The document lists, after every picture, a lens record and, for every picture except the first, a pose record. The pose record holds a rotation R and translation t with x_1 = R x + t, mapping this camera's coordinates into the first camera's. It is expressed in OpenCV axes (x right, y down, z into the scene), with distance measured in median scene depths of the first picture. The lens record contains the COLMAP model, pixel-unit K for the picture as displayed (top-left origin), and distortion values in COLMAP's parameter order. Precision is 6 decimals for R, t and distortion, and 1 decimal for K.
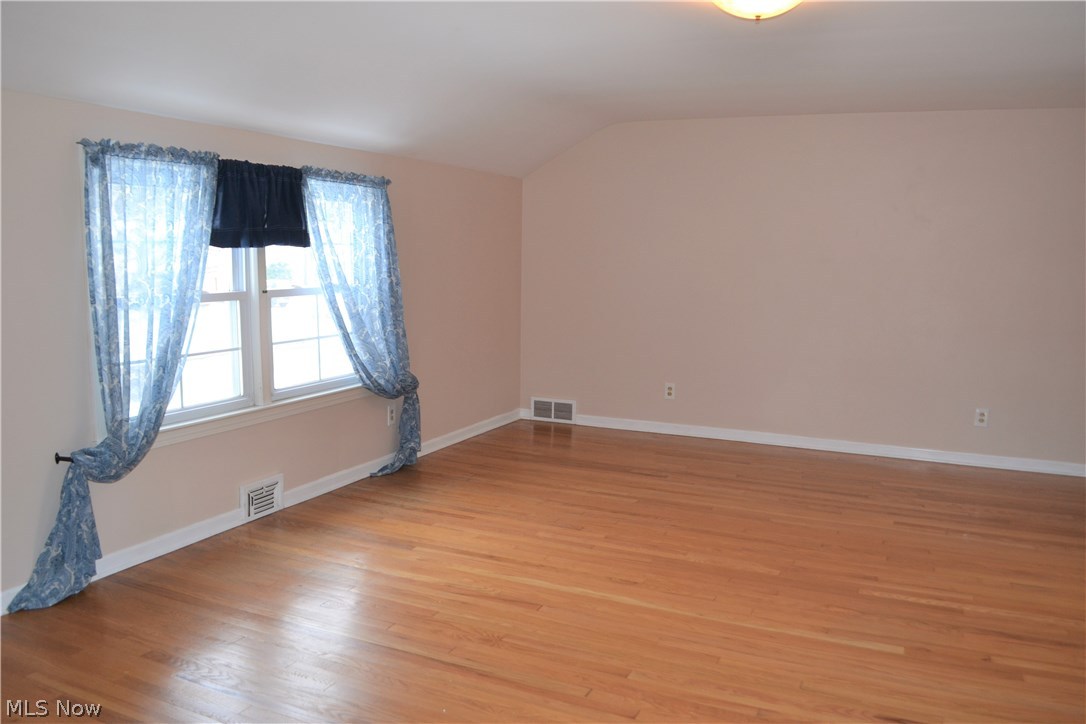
lens RADIAL K [[859.7, 0, 544.7], [0, 859.7, 363.0], [0, 0, 1]] dist [-0.045874, -0.000075]
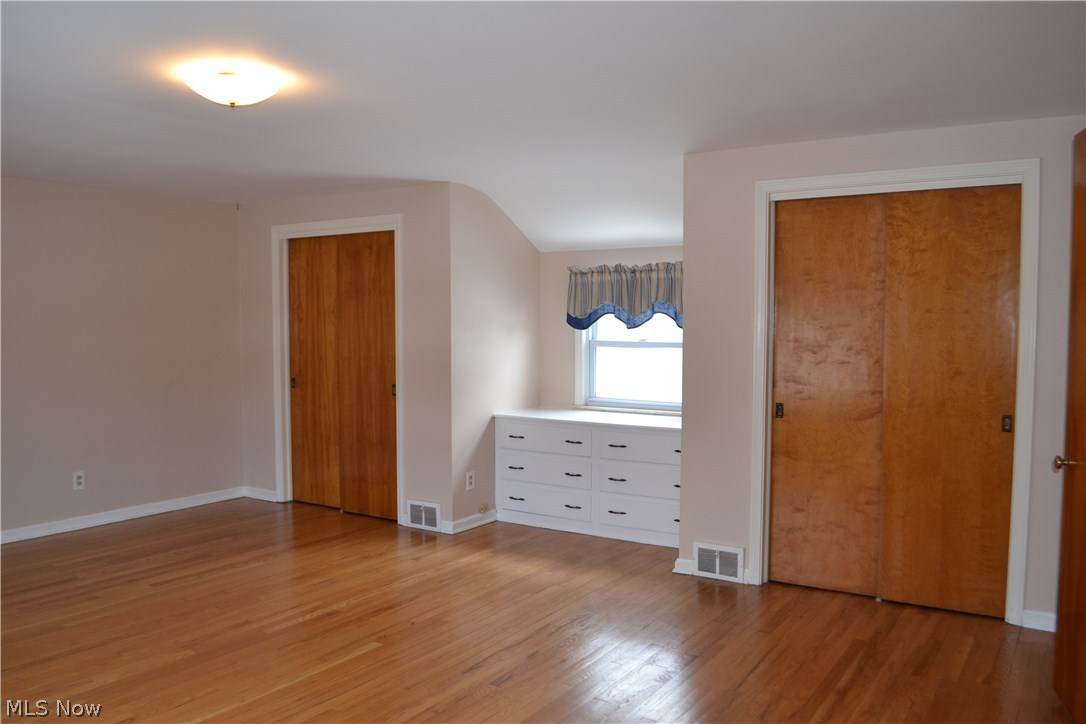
lens RADIAL K [[859.7, 0, 541.9], [0, 859.7, 360.7], [0, 0, 1]] dist [-0.045874, -0.000075]
pose [[0.157663, -0.055547, 0.985929, -0.570607], [0.125668, 0.991428, 0.035761, -0.065718], [-0.979464, 0.118261, 0.163292, 0.386126]]
